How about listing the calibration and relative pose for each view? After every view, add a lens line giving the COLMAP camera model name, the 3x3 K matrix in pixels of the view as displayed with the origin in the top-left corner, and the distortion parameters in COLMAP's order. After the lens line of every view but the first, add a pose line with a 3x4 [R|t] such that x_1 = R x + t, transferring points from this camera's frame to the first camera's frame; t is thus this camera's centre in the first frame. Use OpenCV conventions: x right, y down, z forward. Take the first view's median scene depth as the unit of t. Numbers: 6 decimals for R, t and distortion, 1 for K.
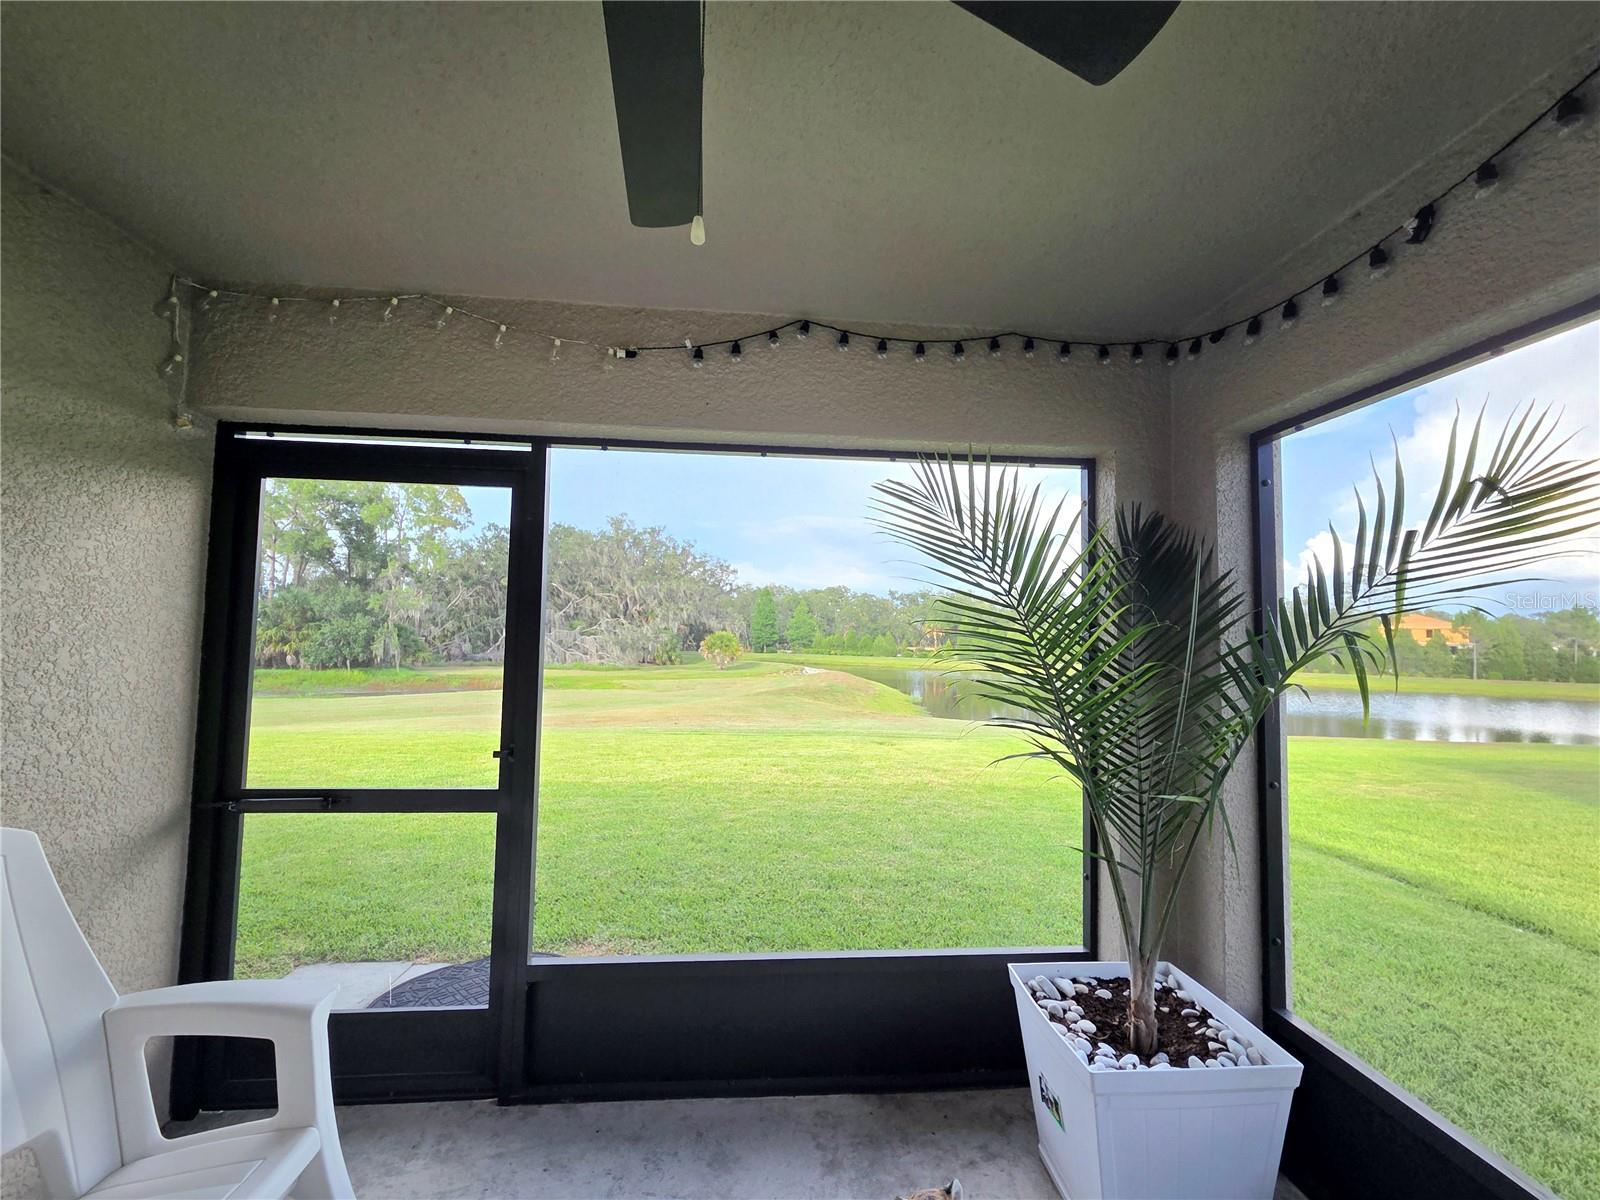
lens RADIAL K [[657.4, 0, 804.6], [0, 657.4, 602.5], [0, 0, 1]] dist [0.003939, -0.000498]
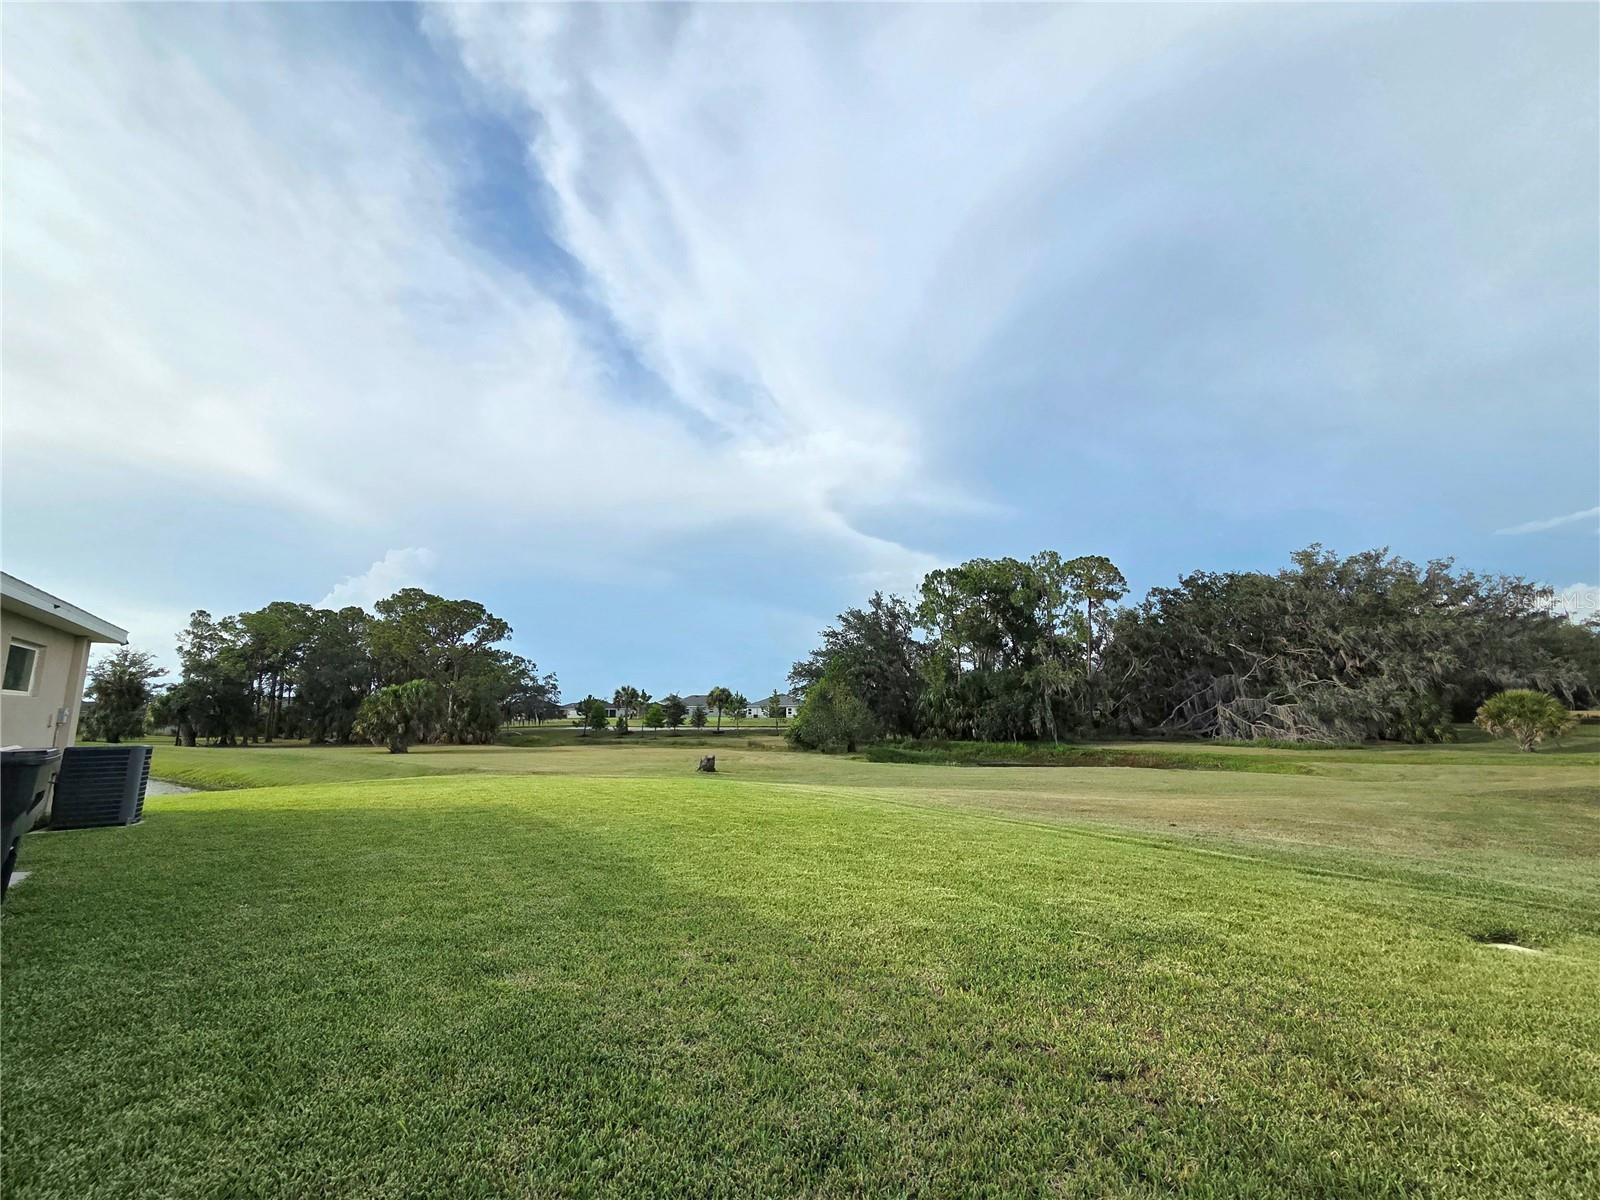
lens RADIAL K [[657.4, 0, 792.2], [0, 657.4, 608.7], [0, 0, 1]] dist [0.003939, -0.000498]
pose [[0.524407, -0.155690, -0.837113, 0.173495], [0.069147, 0.987681, -0.140377, 0.028499], [0.848655, 0.015730, 0.528712, 0.269115]]
